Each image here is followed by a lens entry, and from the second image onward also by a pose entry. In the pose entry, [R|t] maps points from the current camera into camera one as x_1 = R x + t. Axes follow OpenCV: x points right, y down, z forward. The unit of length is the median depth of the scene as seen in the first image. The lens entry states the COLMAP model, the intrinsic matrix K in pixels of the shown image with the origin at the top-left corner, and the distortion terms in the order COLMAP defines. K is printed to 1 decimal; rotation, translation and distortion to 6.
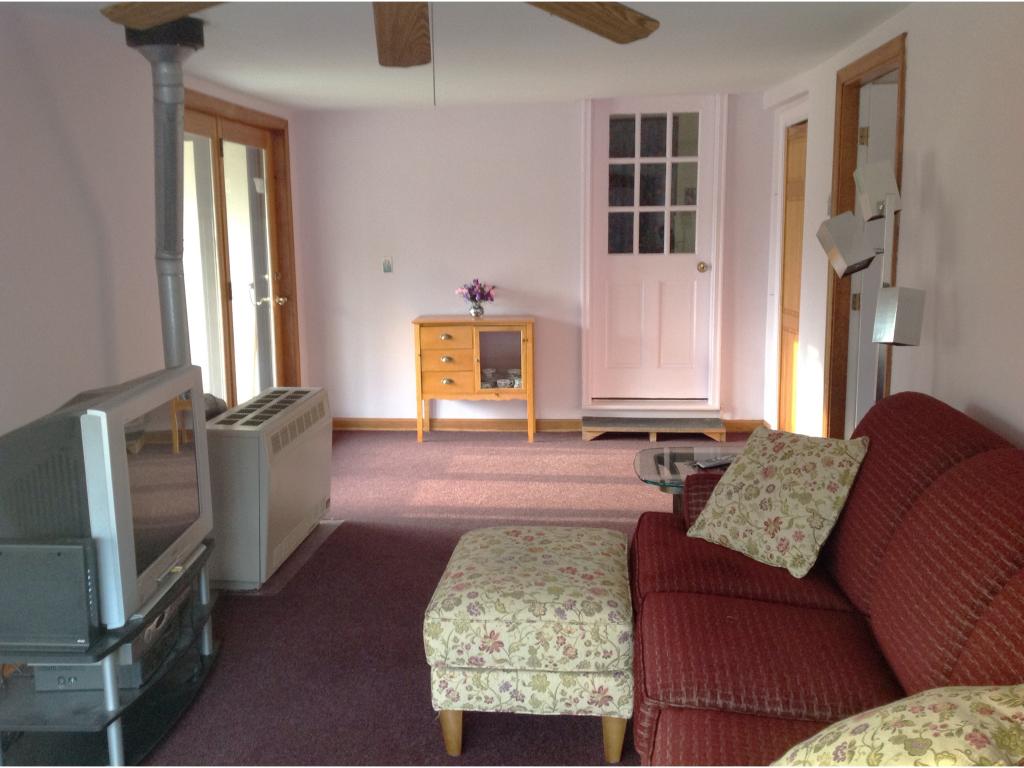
lens RADIAL K [[970.1, 0, 510.6], [0, 970.1, 389.1], [0, 0, 1]] dist [0.170609, -0.351773]
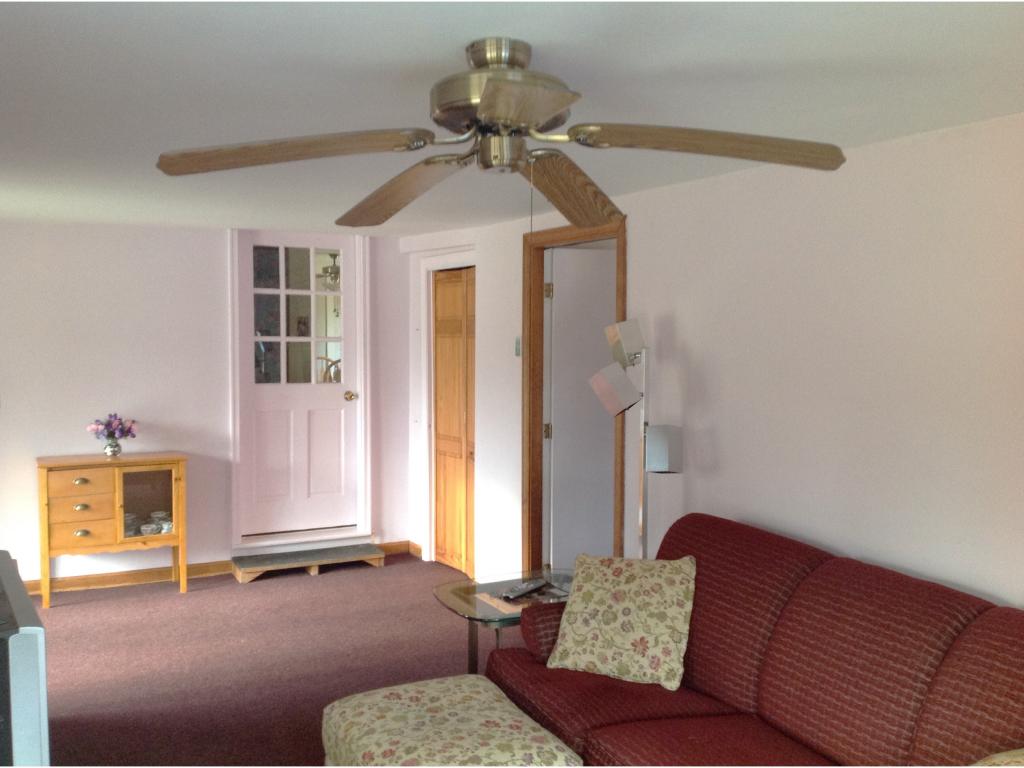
lens RADIAL K [[970.1, 0, 510.6], [0, 970.1, 389.1], [0, 0, 1]] dist [0.170609, -0.351773]
pose [[0.848701, -0.012614, 0.528723, -0.407027], [0.071814, 0.993205, -0.091580, -0.053601], [-0.523975, 0.115694, 0.843839, 0.097193]]
